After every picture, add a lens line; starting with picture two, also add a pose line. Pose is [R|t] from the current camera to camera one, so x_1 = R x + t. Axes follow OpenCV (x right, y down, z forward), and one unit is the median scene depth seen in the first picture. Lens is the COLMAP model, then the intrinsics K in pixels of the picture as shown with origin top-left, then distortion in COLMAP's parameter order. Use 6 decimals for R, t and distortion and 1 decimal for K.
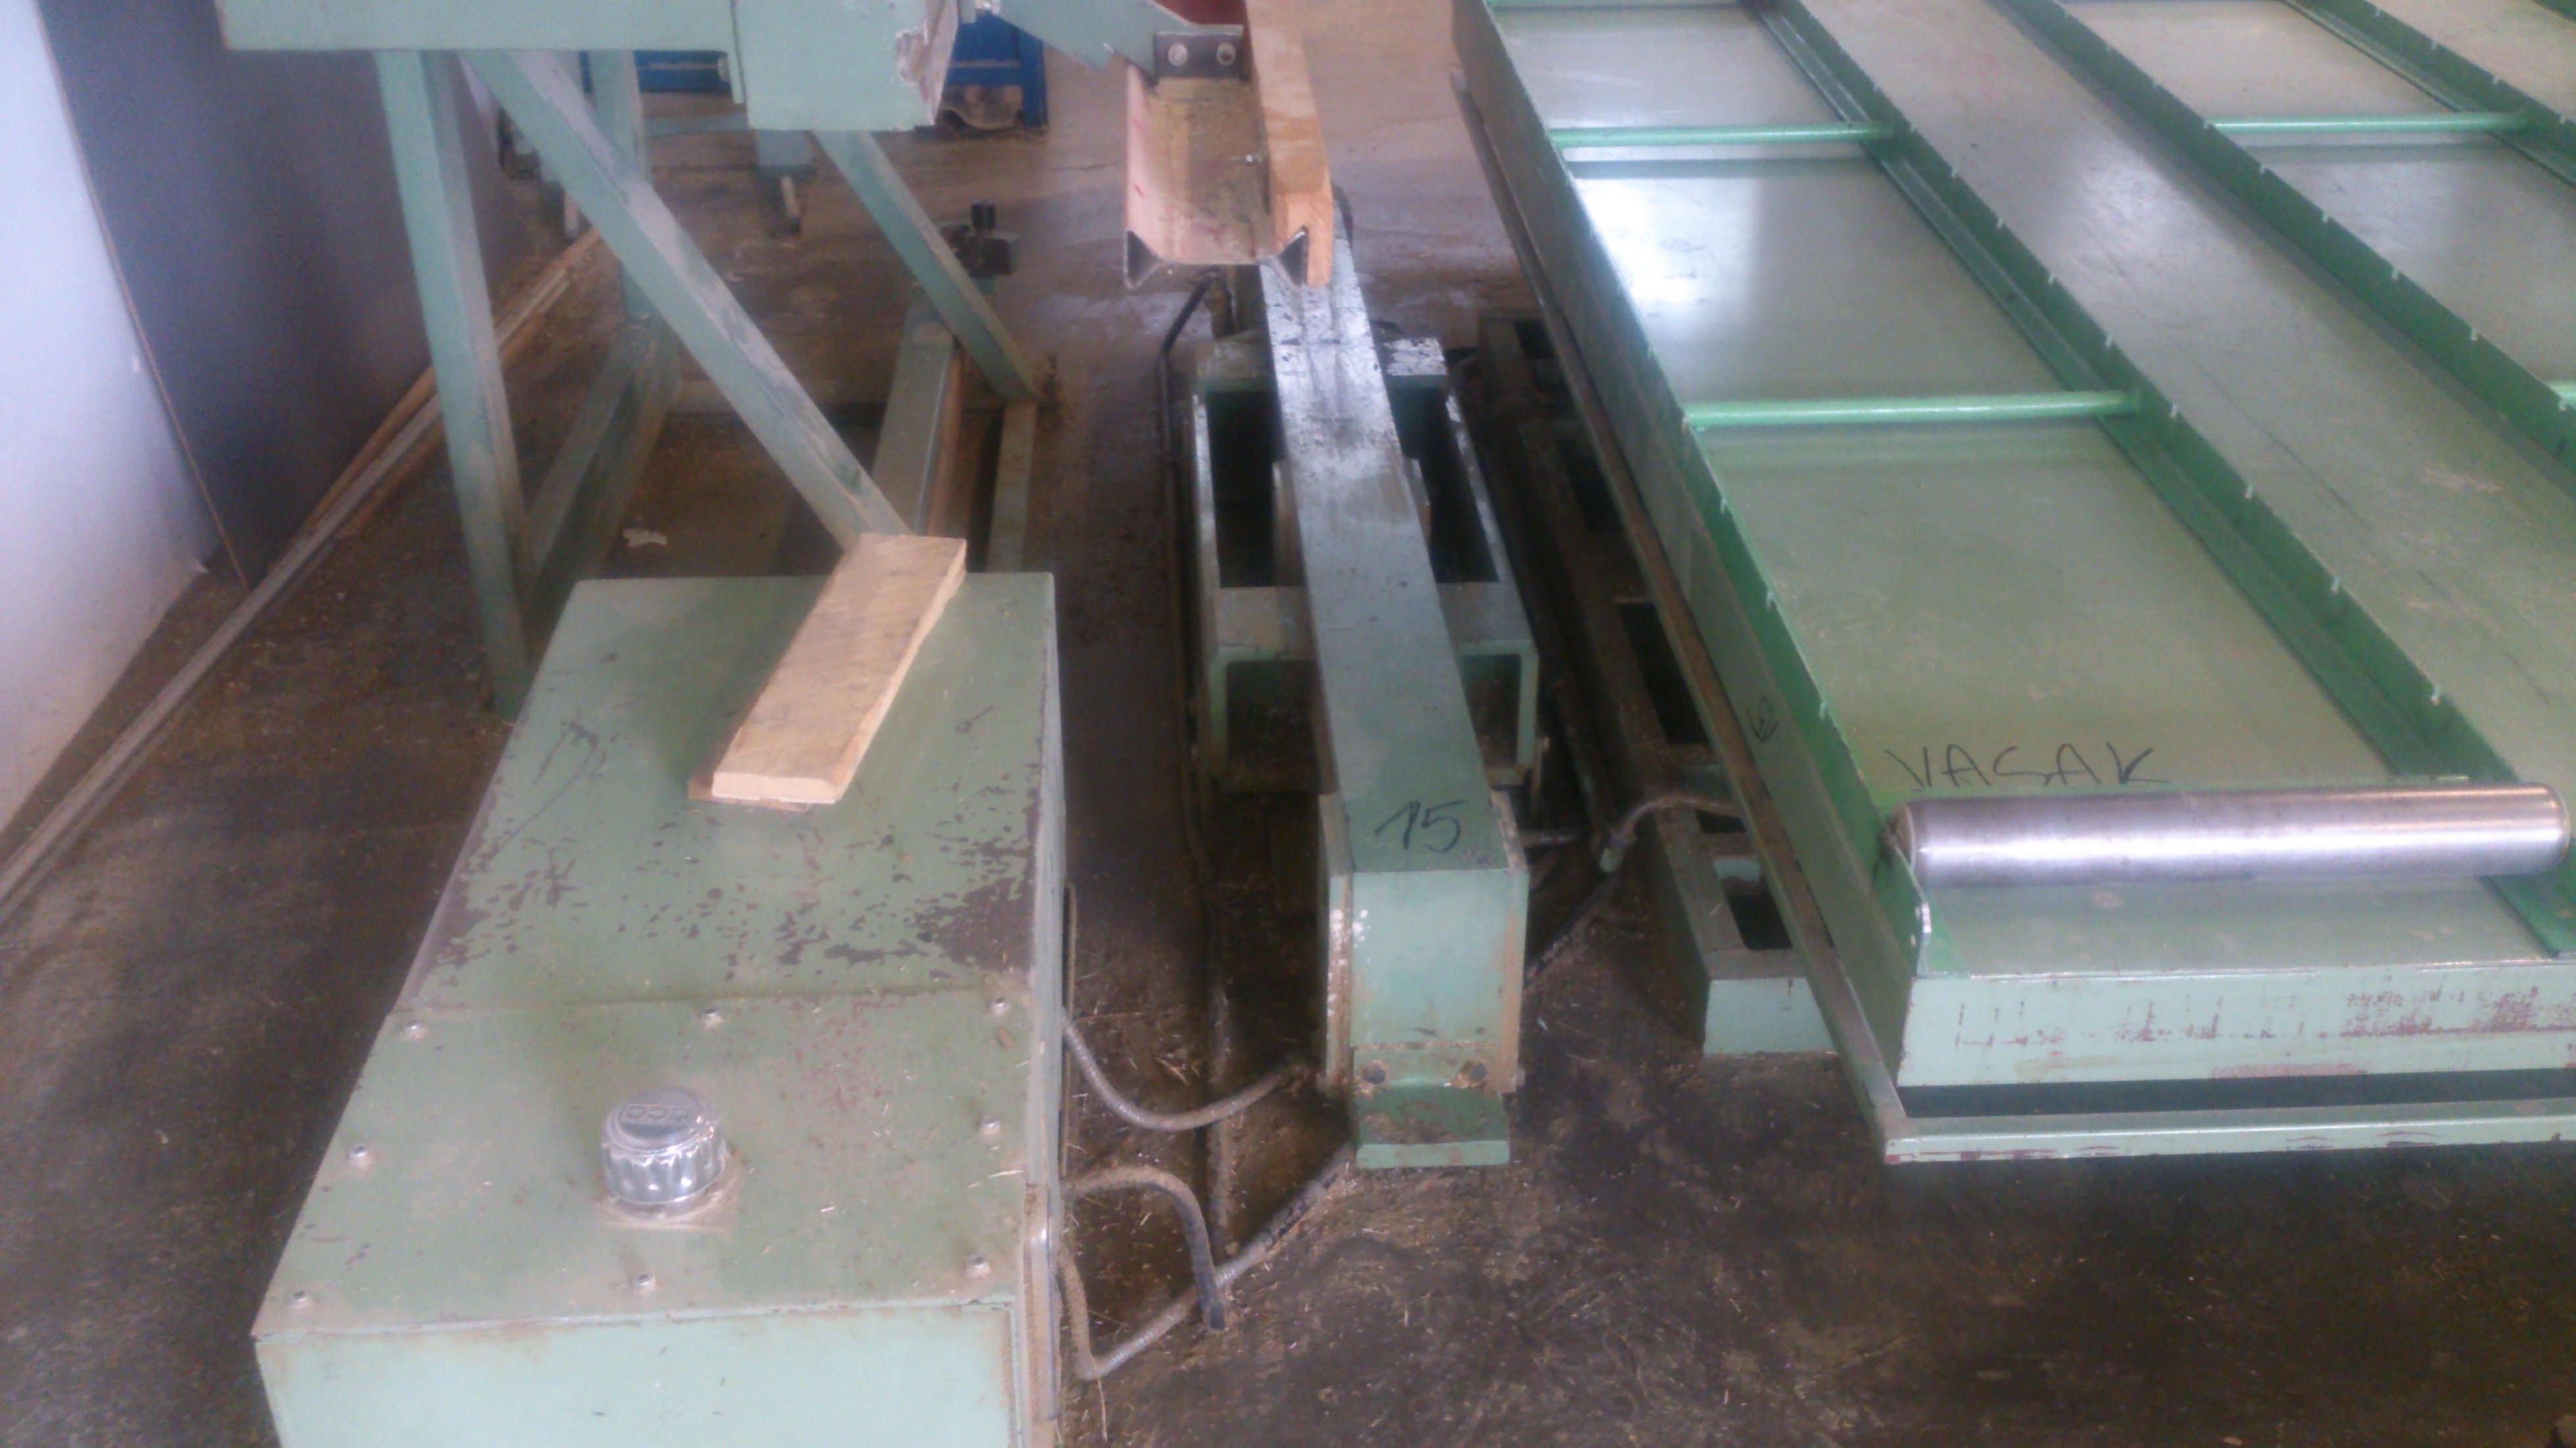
lens RADIAL K [[2437.2, 0, 1289.7], [0, 2437.2, 721.4], [0, 0, 1]] dist [0.072846, 0.000000]
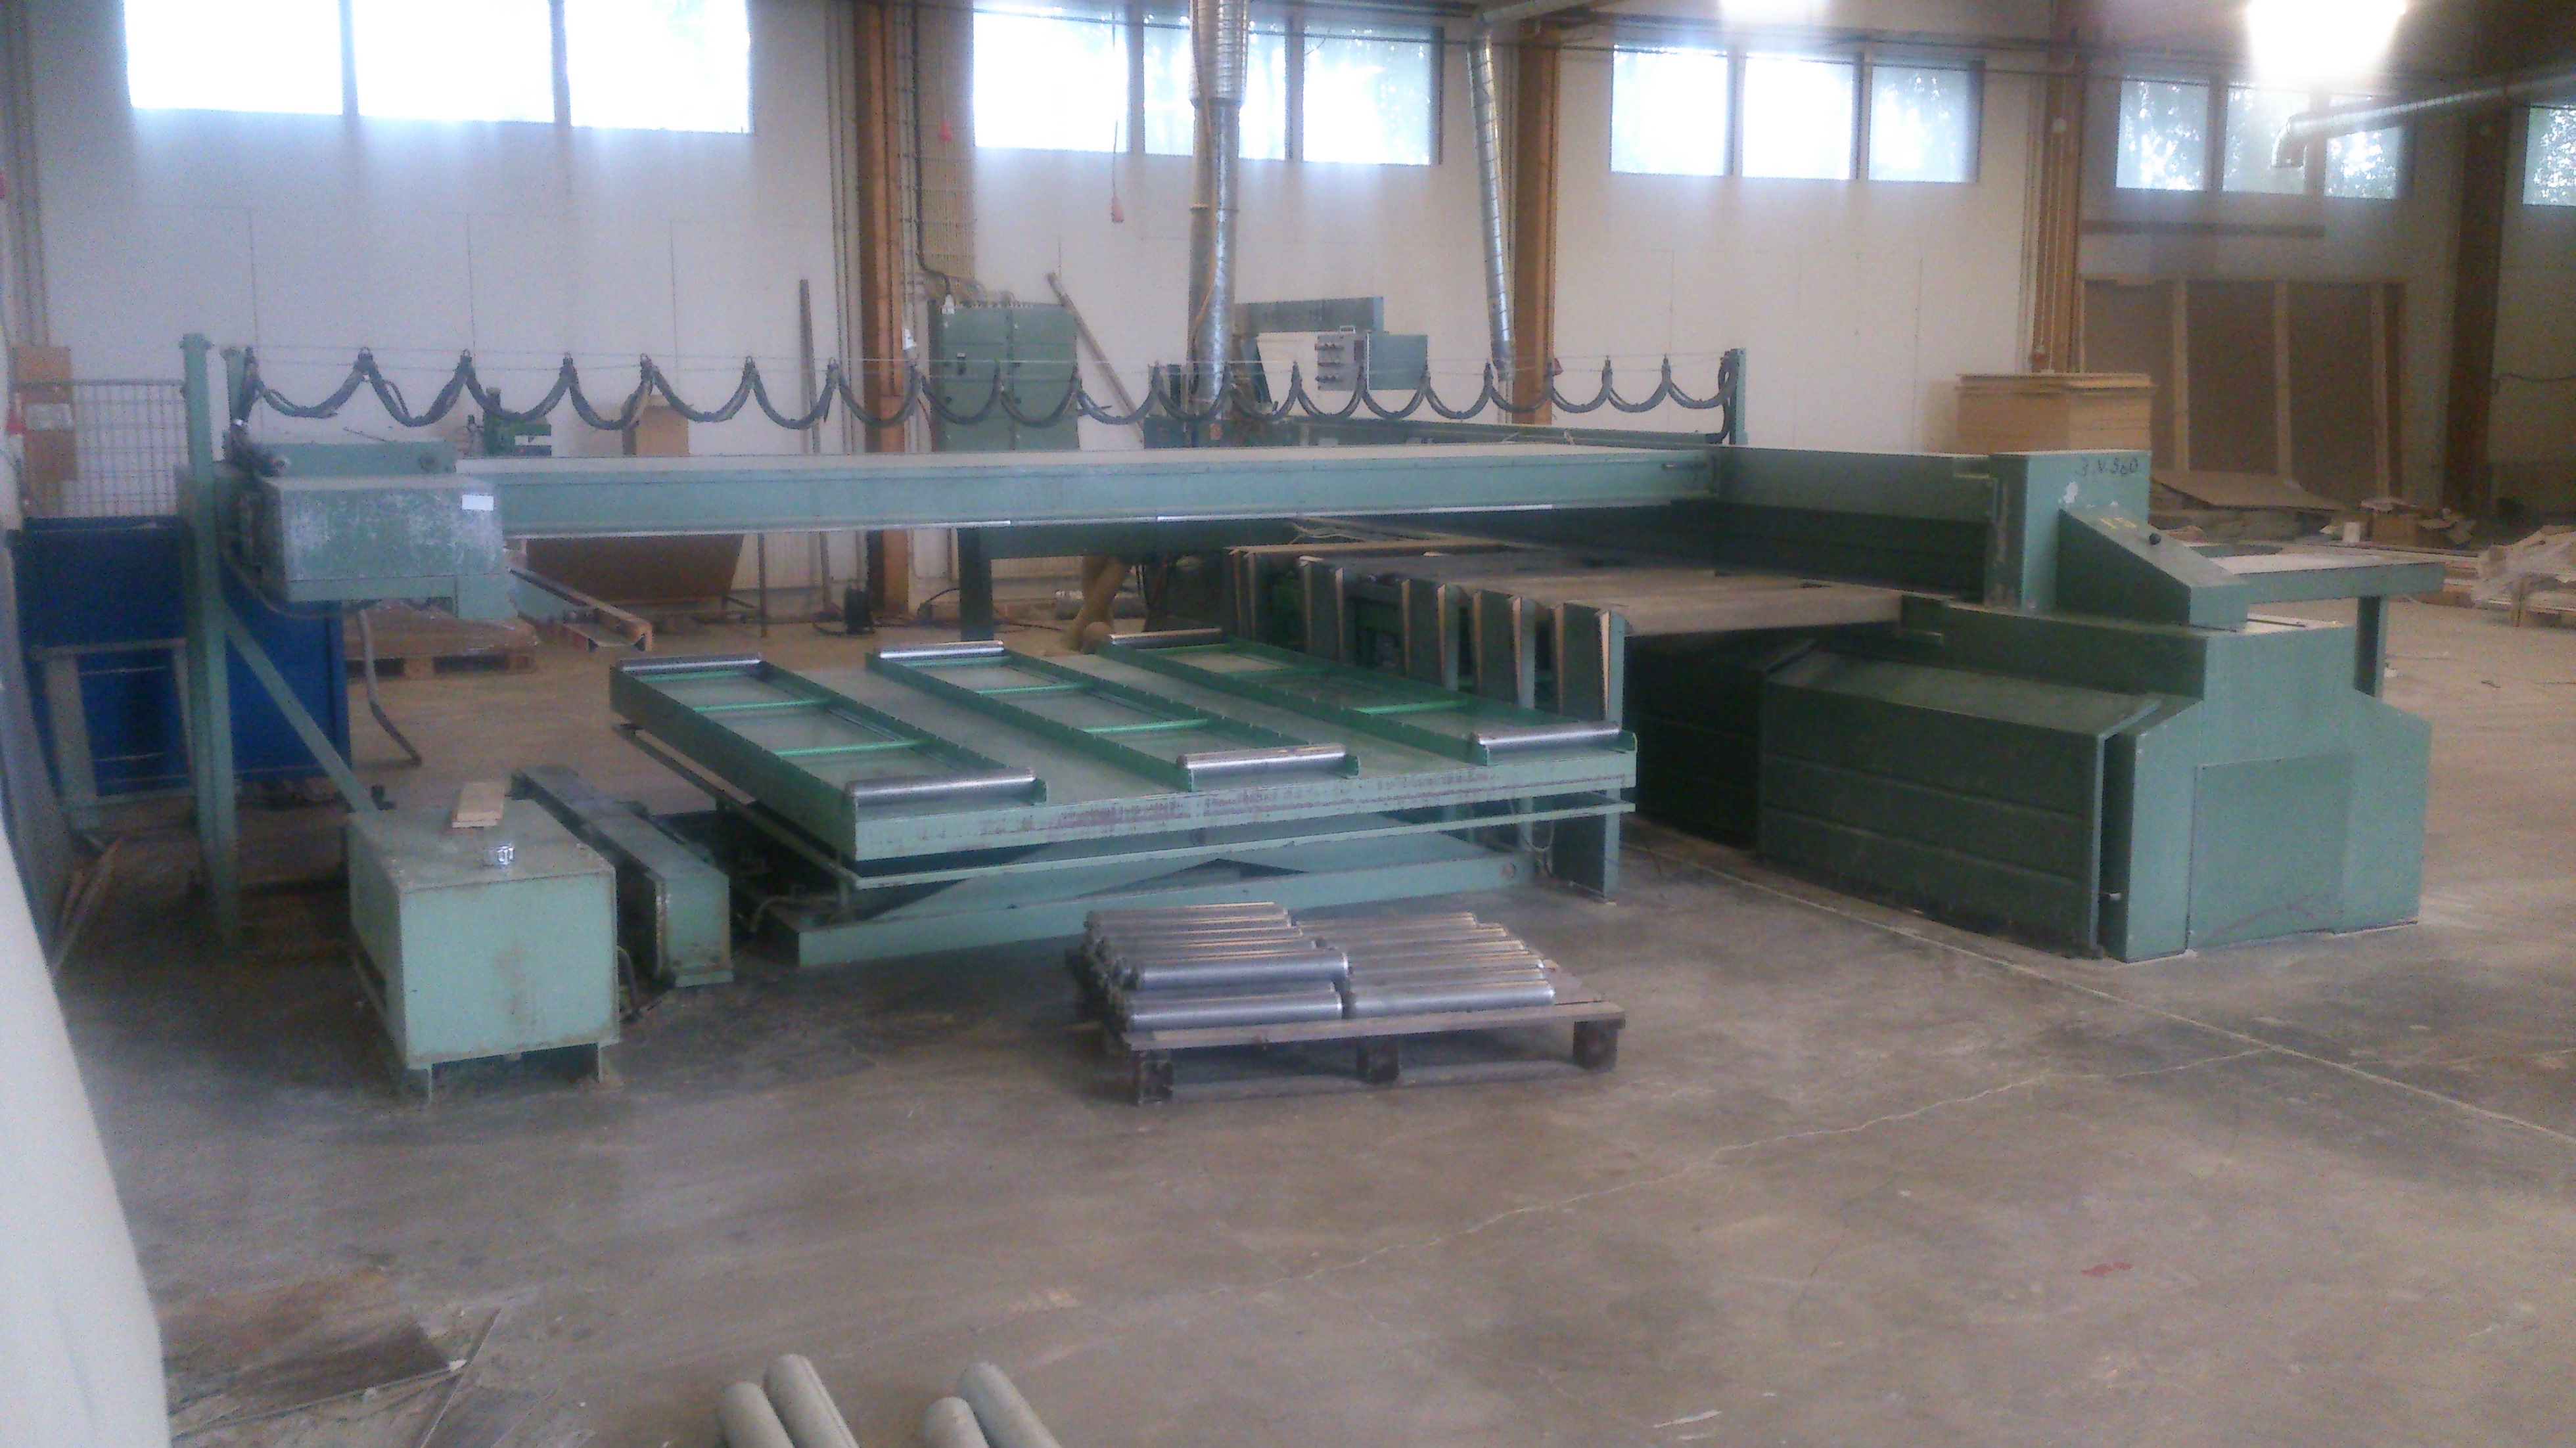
lens RADIAL K [[2437.2, 0, 1289.6], [0, 2437.2, 731.5], [0, 0, 1]] dist [0.072846, 0.000000]
pose [[0.915557, -0.057171, 0.398103, -0.443126], [0.200818, 0.922606, -0.329347, 1.016101], [-0.348464, 0.381483, 0.856180, -1.784468]]
